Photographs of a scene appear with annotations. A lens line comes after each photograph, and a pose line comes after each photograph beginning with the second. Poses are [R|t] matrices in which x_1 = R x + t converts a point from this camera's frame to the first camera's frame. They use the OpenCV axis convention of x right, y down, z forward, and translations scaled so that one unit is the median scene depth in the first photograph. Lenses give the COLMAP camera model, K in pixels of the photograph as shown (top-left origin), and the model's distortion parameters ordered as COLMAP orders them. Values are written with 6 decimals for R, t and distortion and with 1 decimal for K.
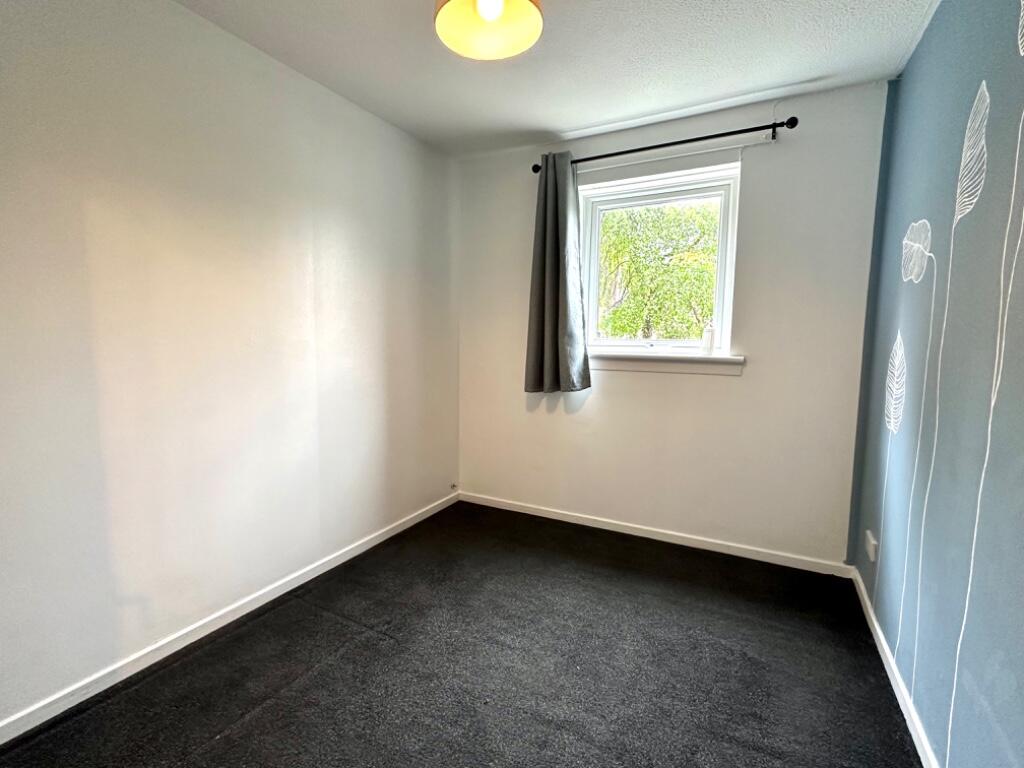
lens RADIAL K [[471.6, 0, 509.5], [0, 471.6, 386.2], [0, 0, 1]] dist [-0.003501, -0.000116]
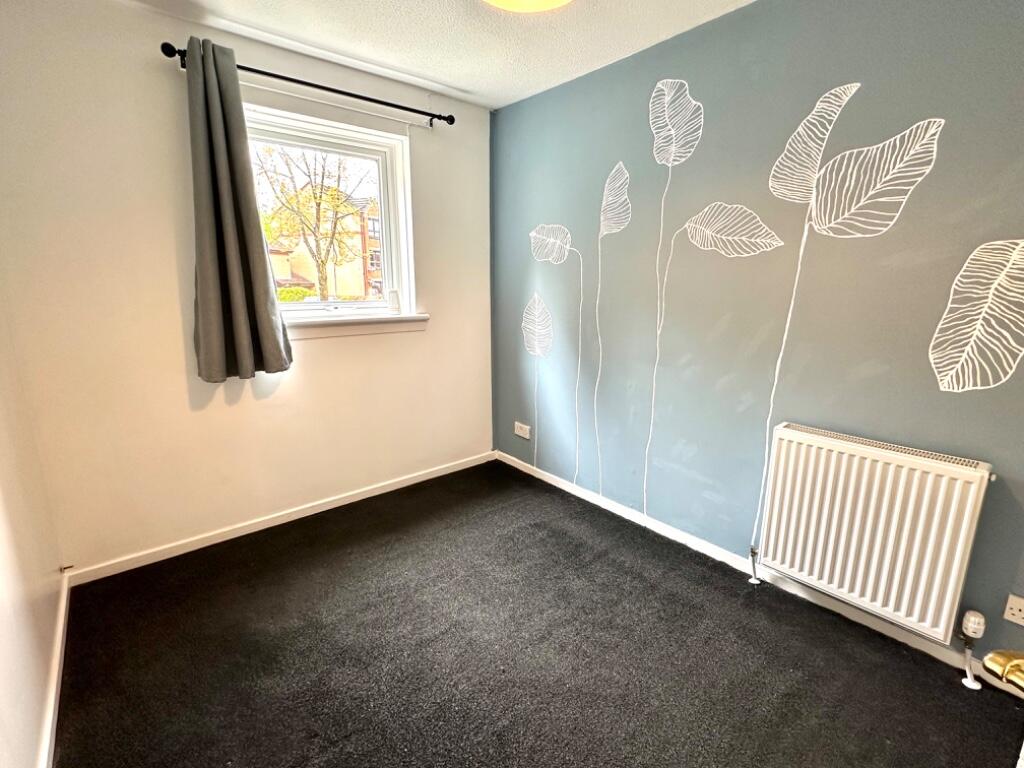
lens RADIAL K [[471.6, 0, 508.3], [0, 471.6, 388.1], [0, 0, 1]] dist [-0.003501, -0.000116]
pose [[0.372751, -0.211859, 0.903423, -0.576448], [0.099699, 0.977096, 0.188001, -0.090460], [-0.922560, 0.019993, 0.385335, 0.388048]]
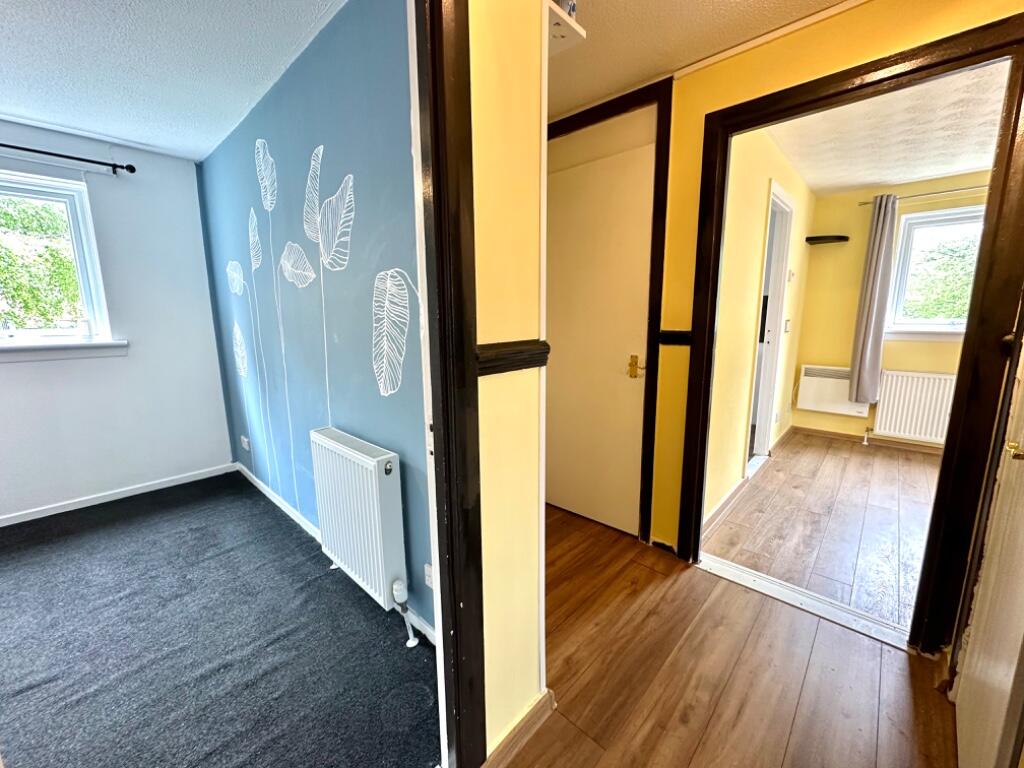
lens RADIAL K [[406.4, 0, 512.0], [0, 406.4, 385.4], [0, 0, 1]] dist [-0.003884, 0.000570]
pose [[0.254340, -0.175269, 0.951100, -0.342344], [0.108367, 0.982413, 0.152060, 0.003655], [-0.961024, 0.064393, 0.268860, -0.339701]]
